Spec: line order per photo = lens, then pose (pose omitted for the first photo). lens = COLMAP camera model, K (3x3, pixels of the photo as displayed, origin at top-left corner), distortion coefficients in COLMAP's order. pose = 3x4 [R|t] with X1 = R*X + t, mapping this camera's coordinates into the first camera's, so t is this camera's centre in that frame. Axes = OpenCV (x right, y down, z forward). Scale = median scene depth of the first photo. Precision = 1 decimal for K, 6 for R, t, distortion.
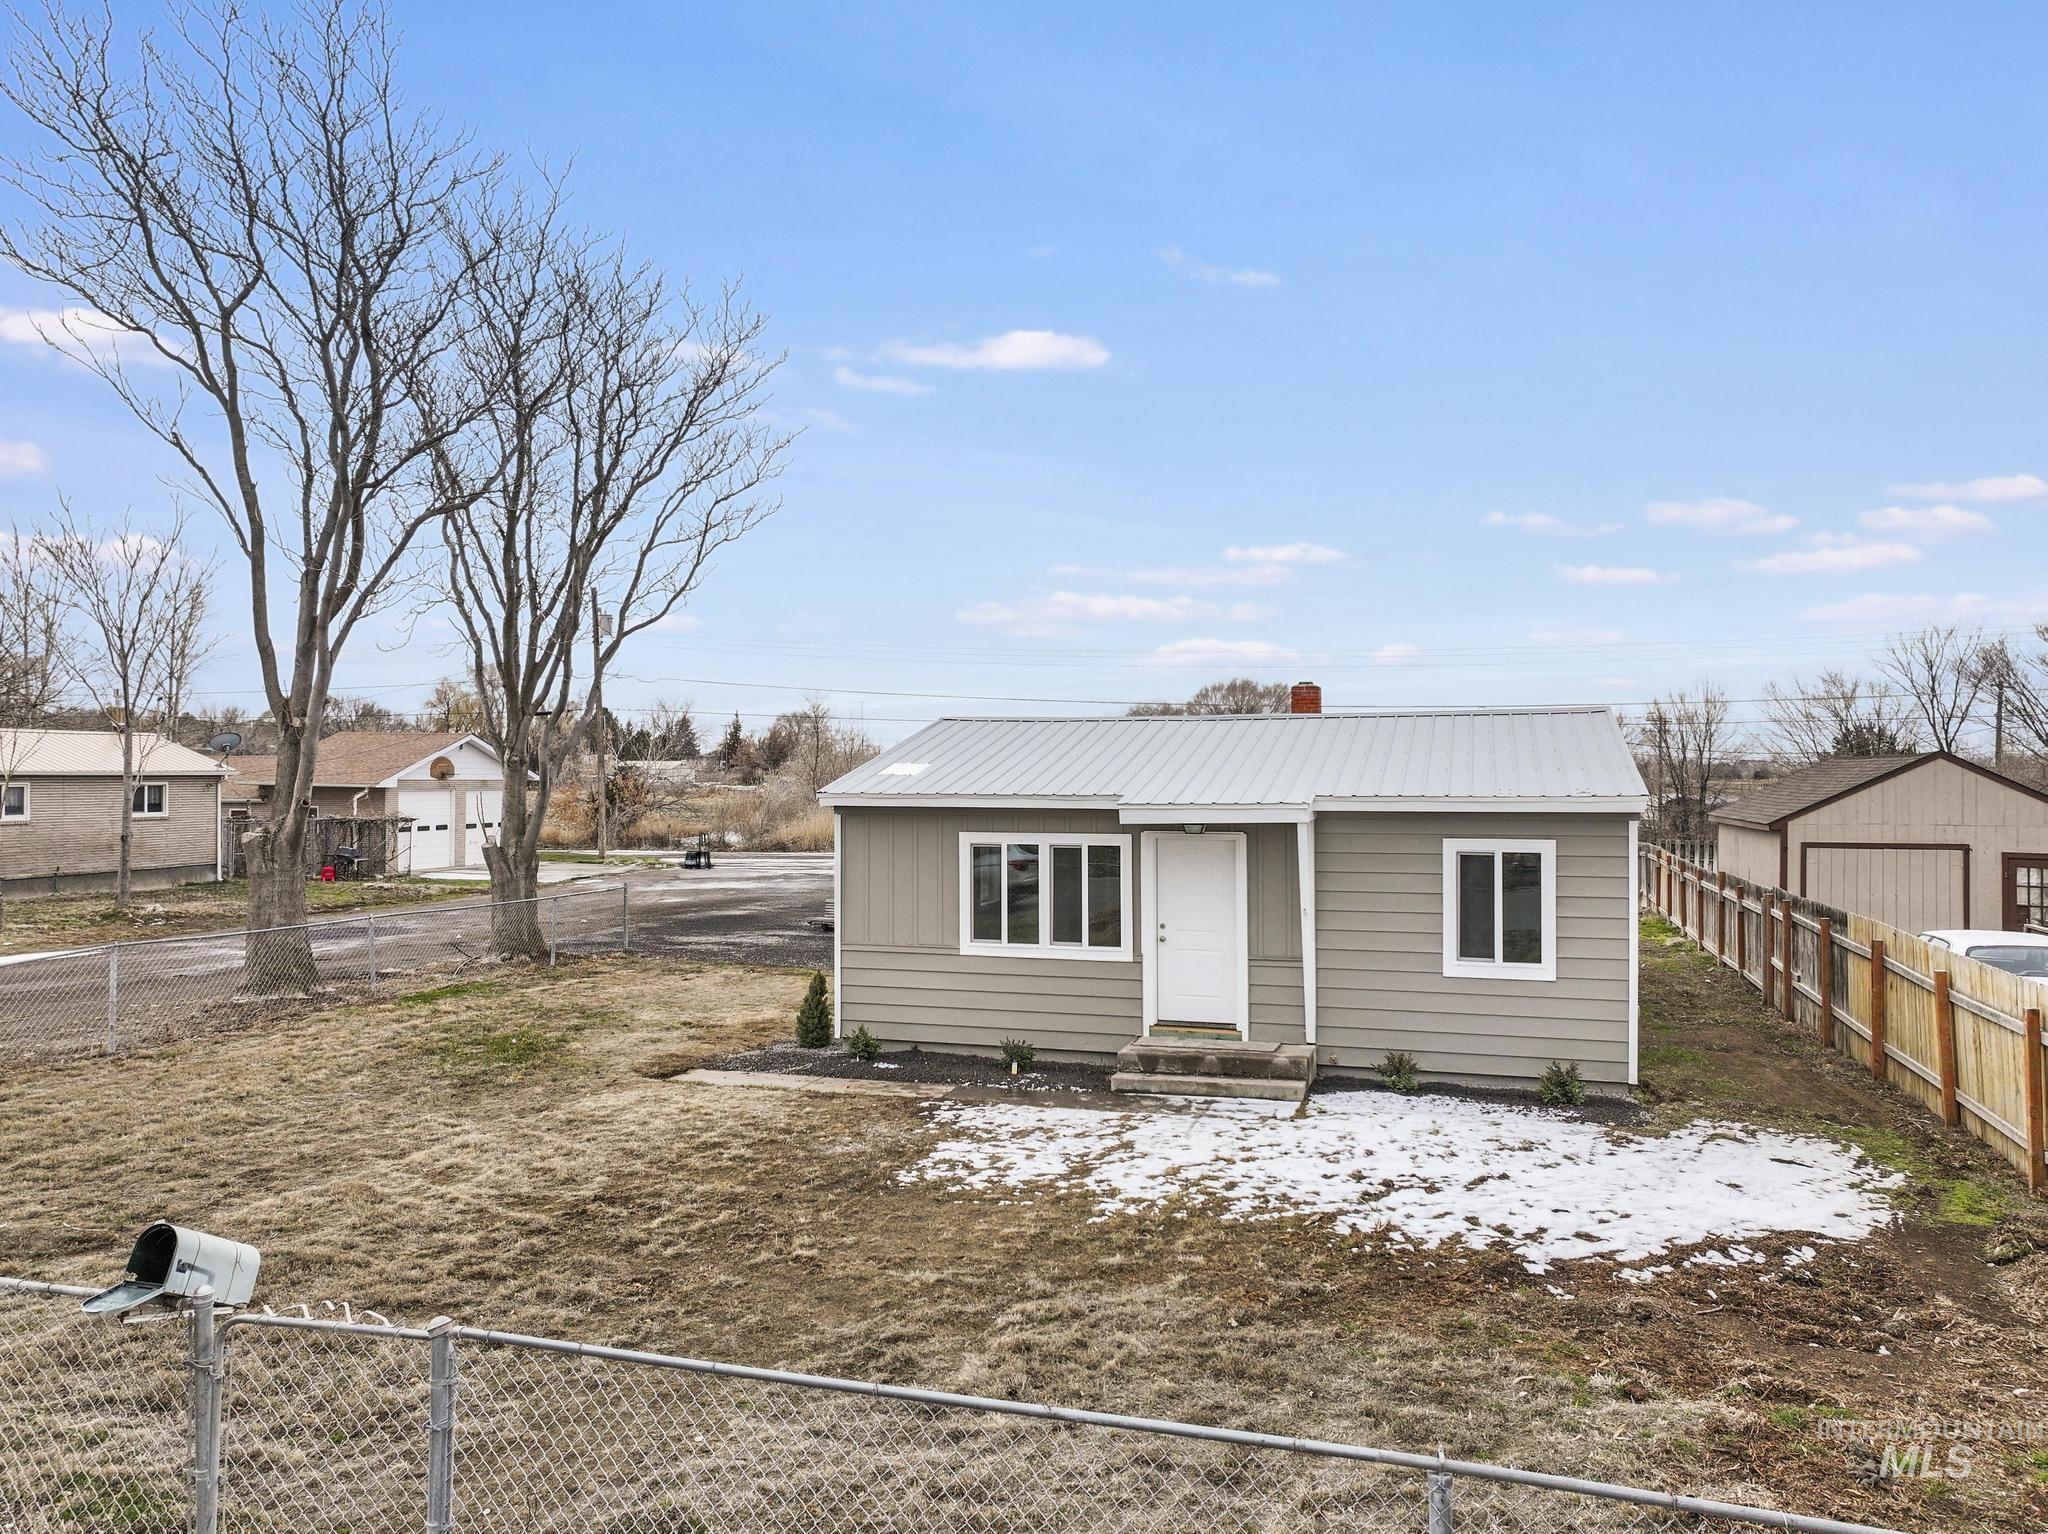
lens RADIAL K [[1440.0, 0, 1024.0], [0, 1440.0, 767.0], [0, 0, 1]] dist [0.001648, 0.001526]
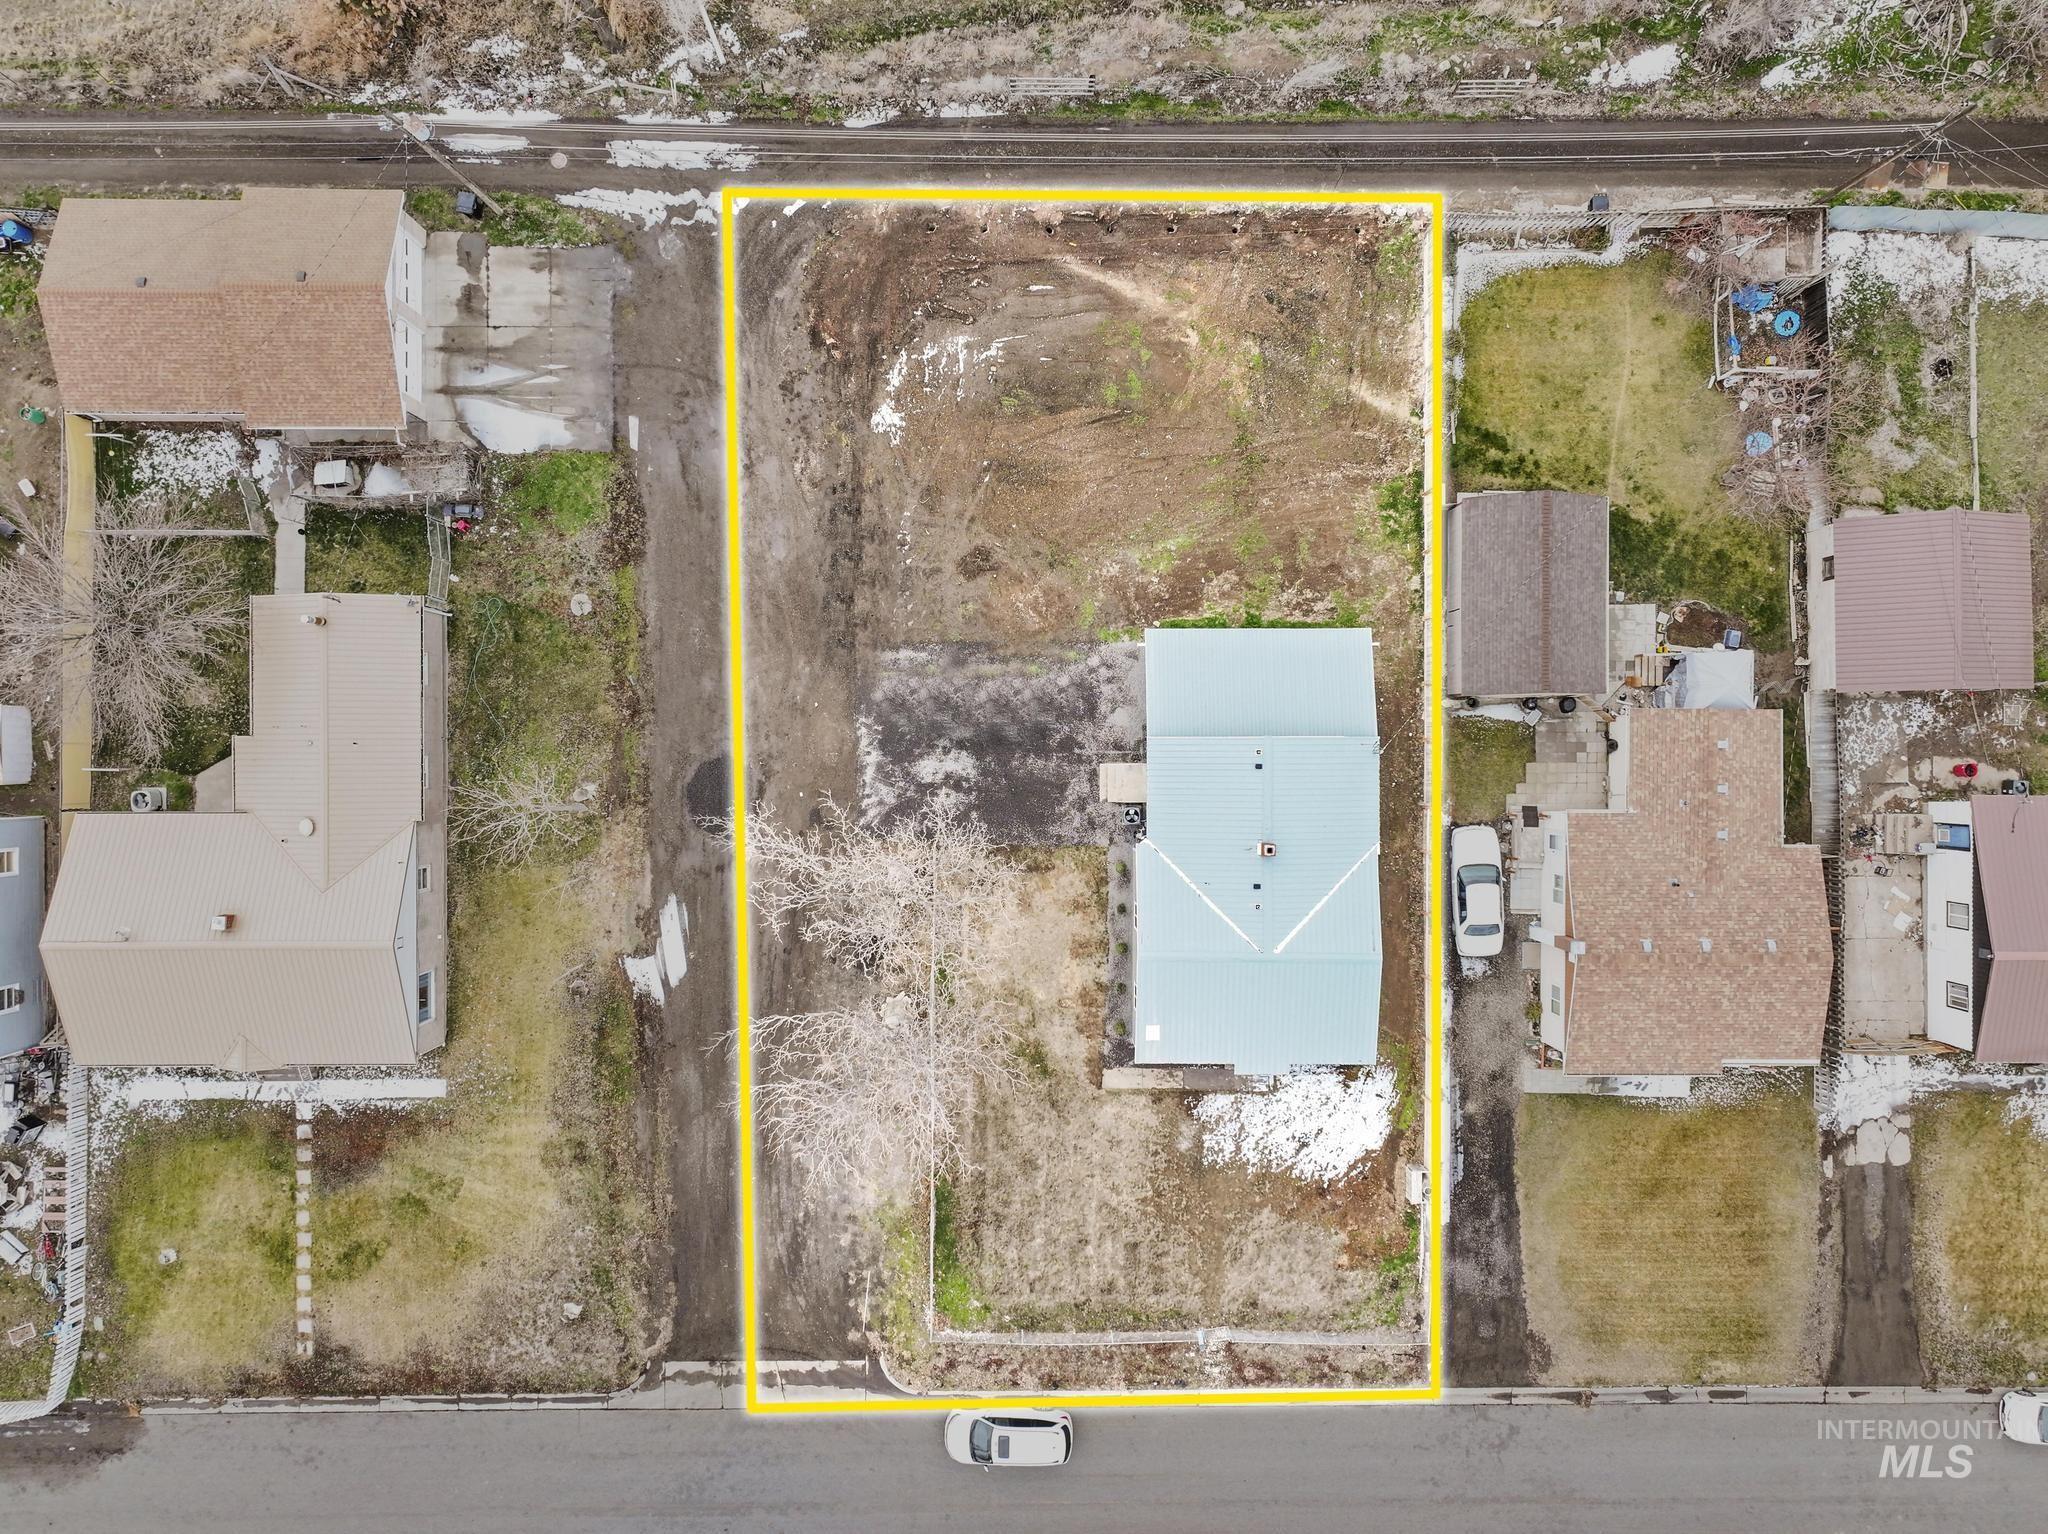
lens RADIAL K [[1443.3, 0, 1032.8], [0, 1443.3, 757.9], [0, 0, 1]] dist [0.003881, 0.003325]
pose [[0.954052, -0.299542, 0.007725, -0.210026], [-0.007646, 0.001434, 0.999970, -3.630820], [-0.299544, -0.954082, -0.000922, 1.954252]]
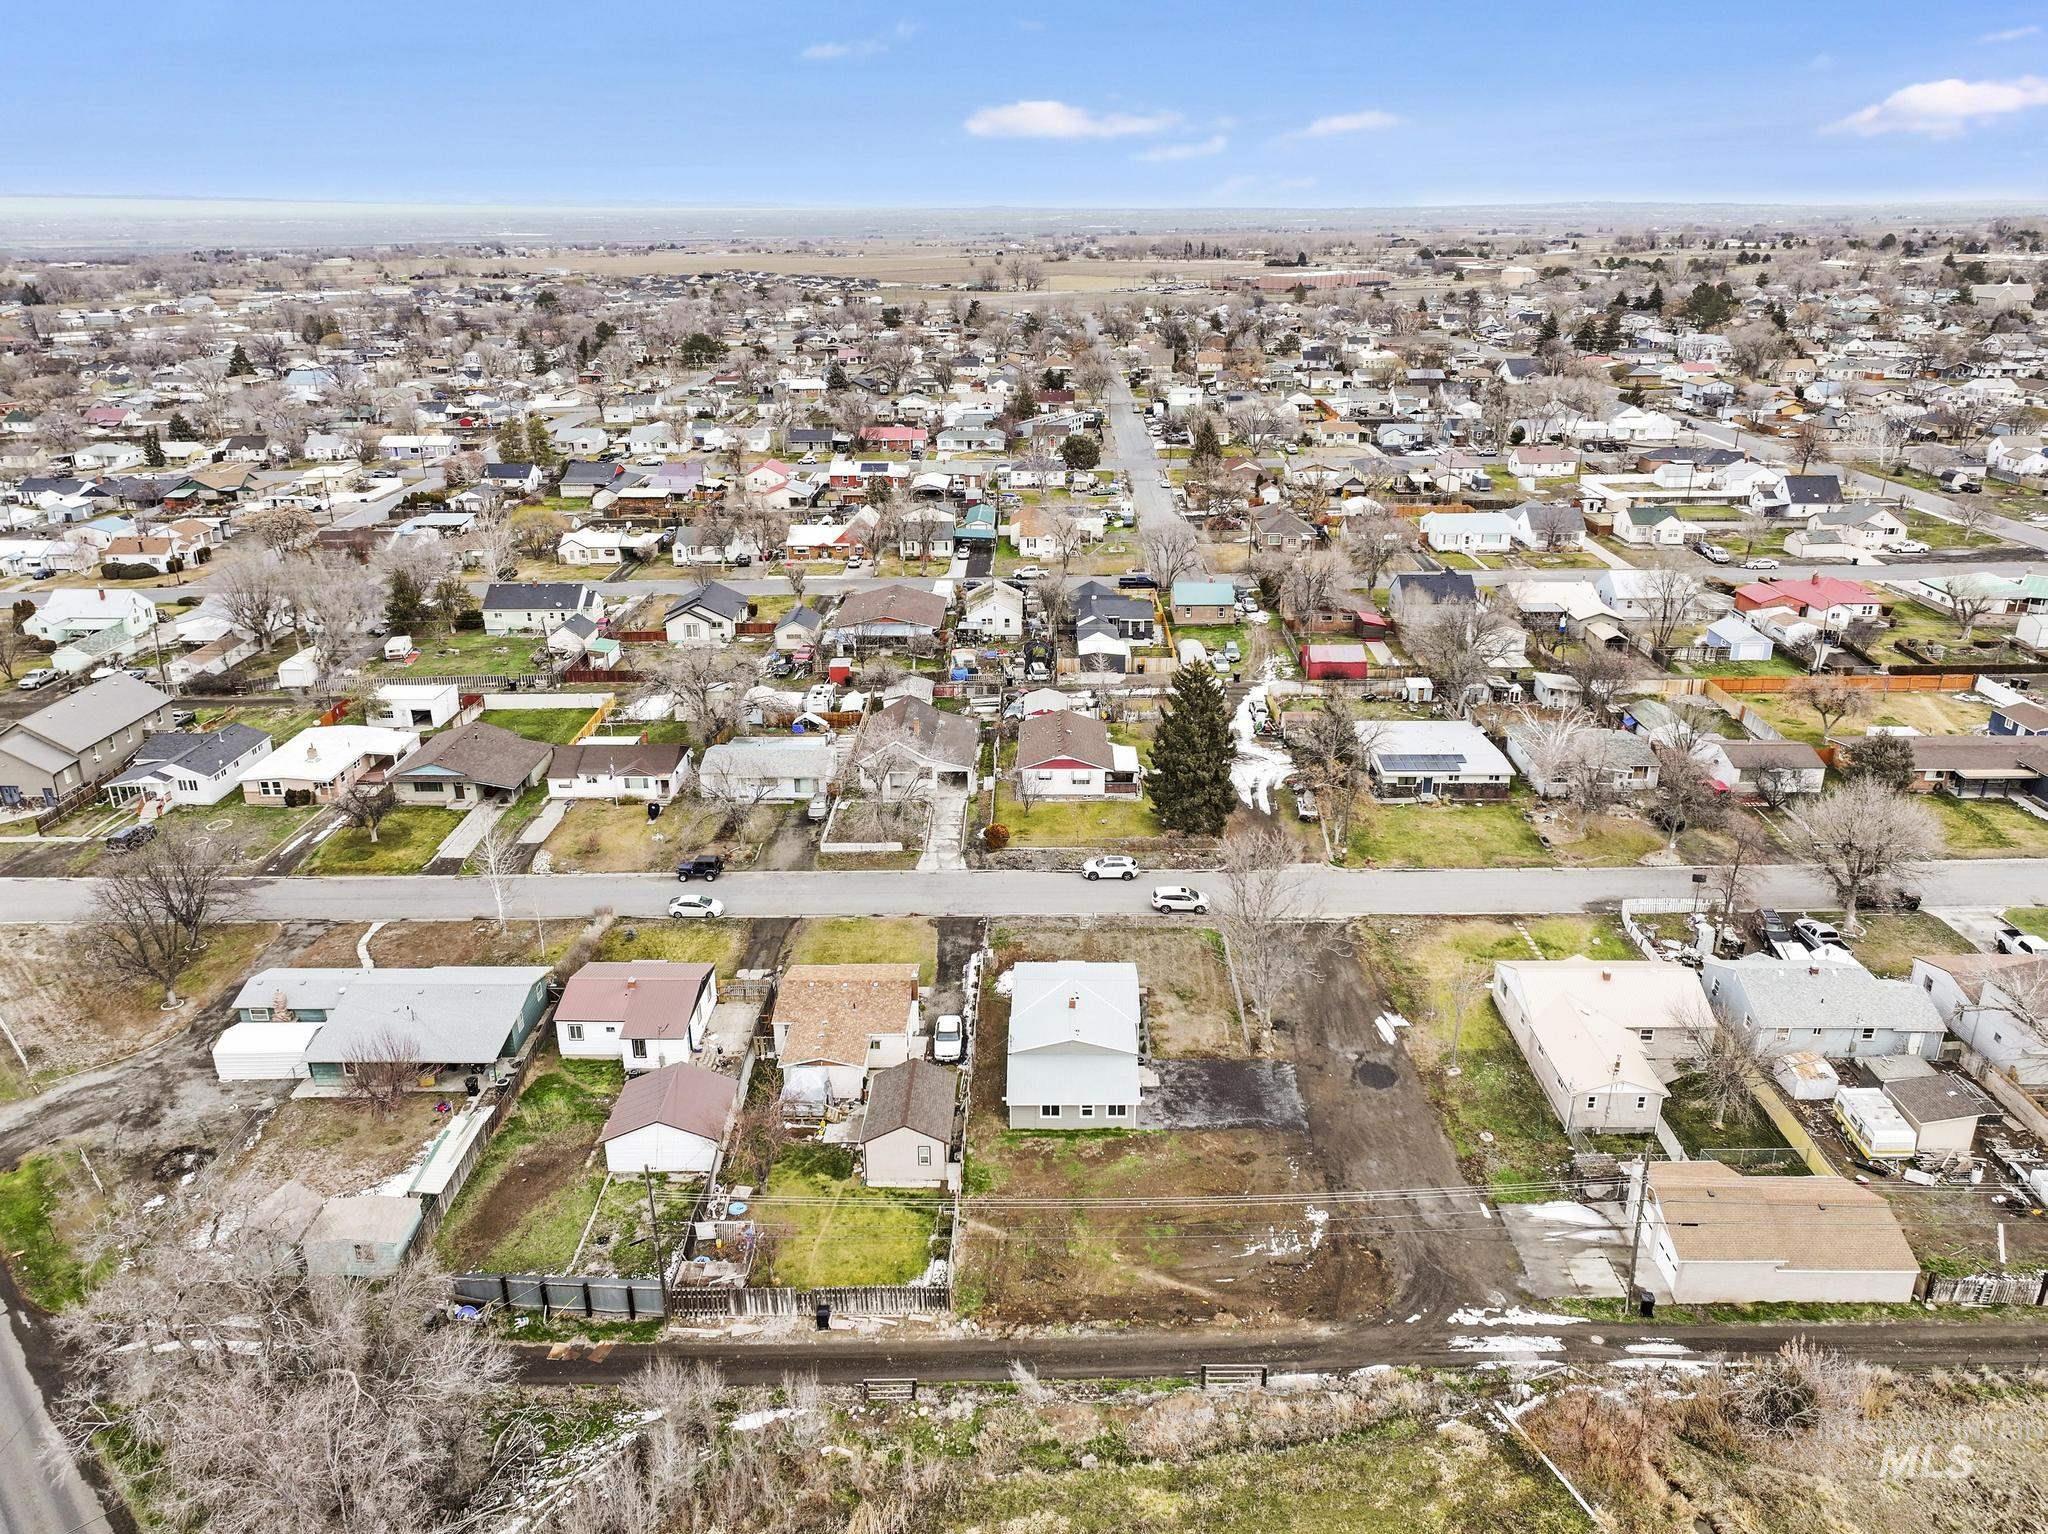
lens RADIAL K [[1472.8, 0, 1021.8], [0, 1472.8, 743.7], [0, 0, 1]] dist [0.003285, 0.002919]
pose [[-0.958922, 0.105819, -0.263194, 2.221512], [0.008481, 0.938098, 0.346267, -3.601021], [0.283543, 0.329811, -0.900460, 7.309686]]
